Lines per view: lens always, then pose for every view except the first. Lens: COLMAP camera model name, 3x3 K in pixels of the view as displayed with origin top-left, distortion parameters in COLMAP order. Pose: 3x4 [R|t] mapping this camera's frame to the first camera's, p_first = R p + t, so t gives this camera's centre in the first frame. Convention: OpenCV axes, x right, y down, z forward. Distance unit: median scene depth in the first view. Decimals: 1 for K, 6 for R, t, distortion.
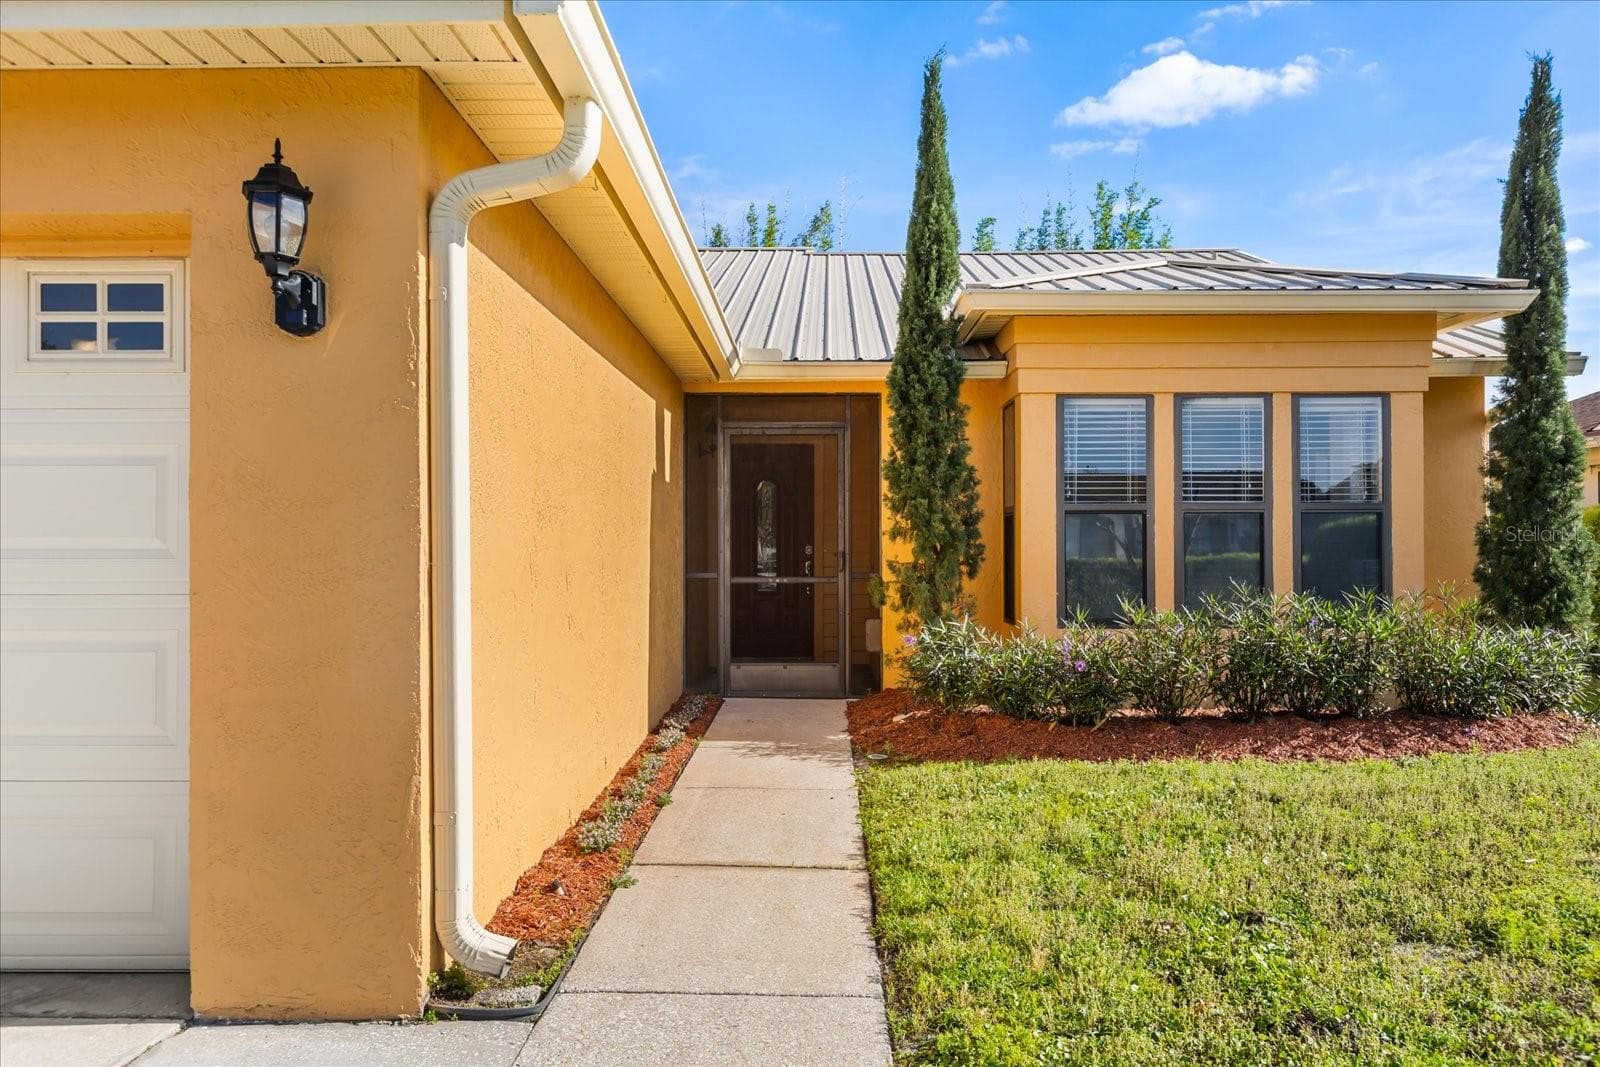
lens RADIAL K [[1064.5, 0, 811.2], [0, 1064.5, 497.6], [0, 0, 1]] dist [0.016507, -0.011239]
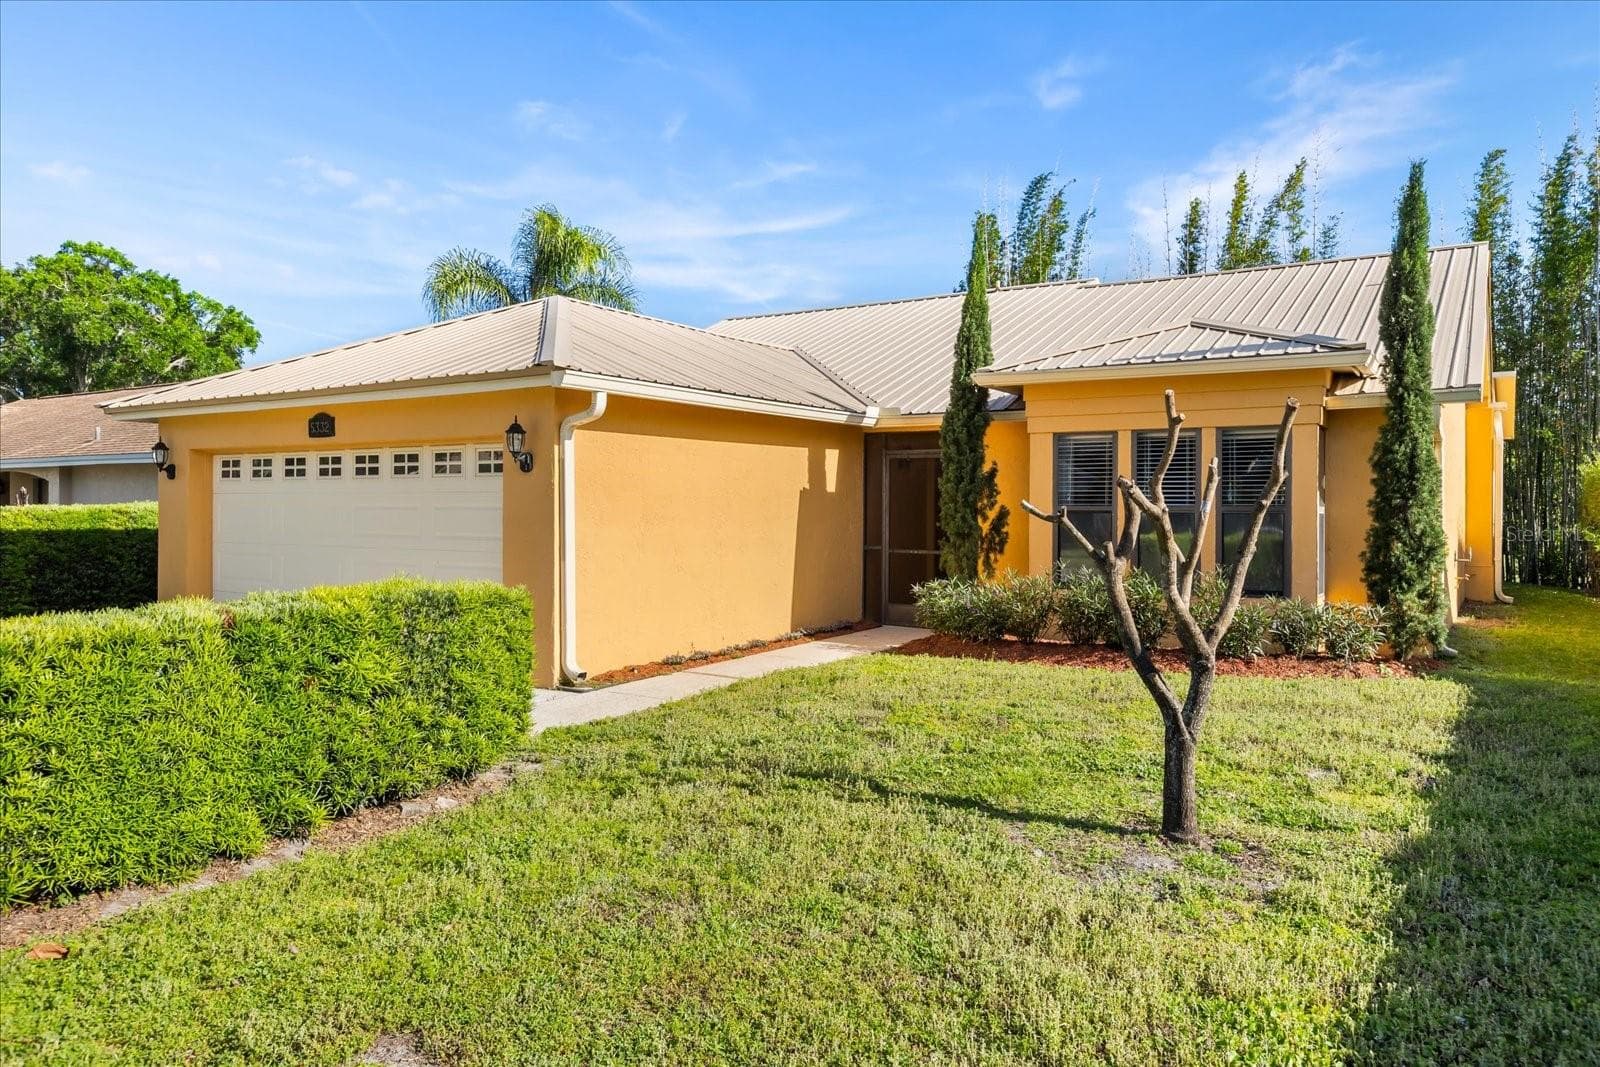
lens RADIAL K [[1121.0, 0, 793.5], [0, 1121.0, 478.4], [0, 0, 1]] dist [0.021550, -0.018370]
pose [[0.840470, -0.005736, -0.541828, 0.785547], [0.019280, 0.999627, 0.019323, -0.071605], [0.541515, -0.026687, 0.840267, -0.536968]]
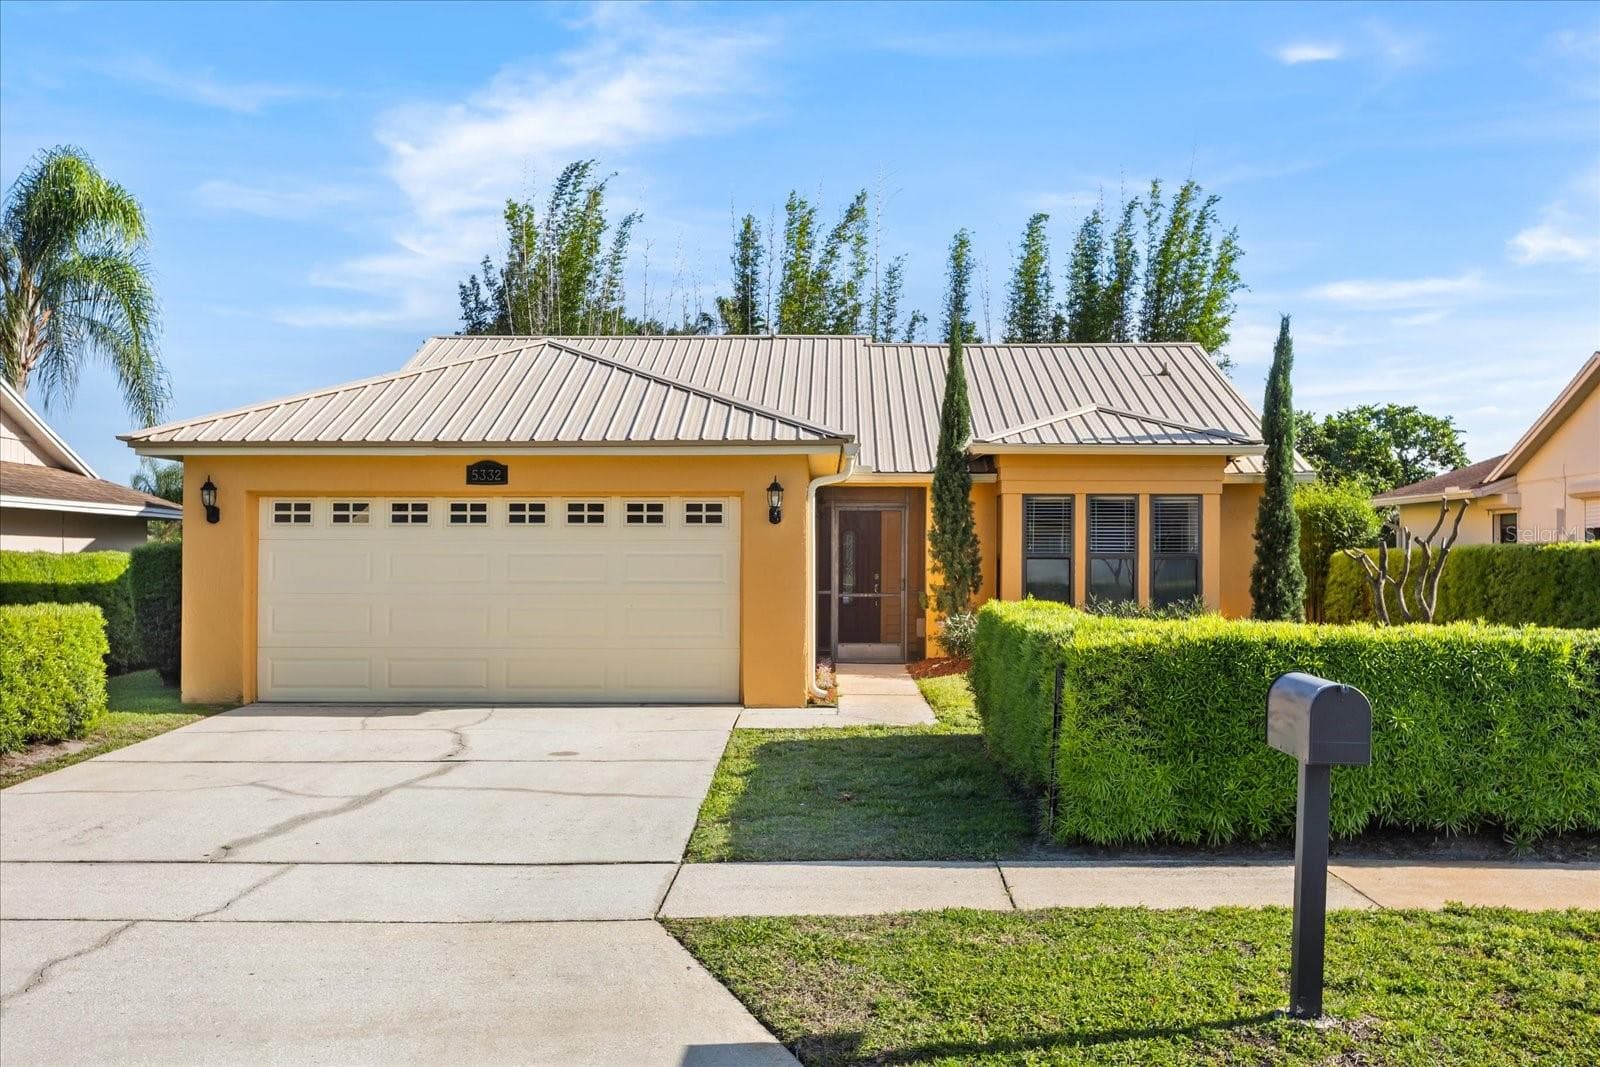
lens RADIAL K [[1626.3, 0, 801.9], [0, 1626.3, 535.1], [0, 0, 1]] dist [-0.037737, 0.000000]
pose [[0.999974, 0.006555, -0.002925, -0.142377], [-0.006455, 0.999436, 0.032948, -0.117251], [0.003139, -0.032929, 0.999453, -1.814438]]
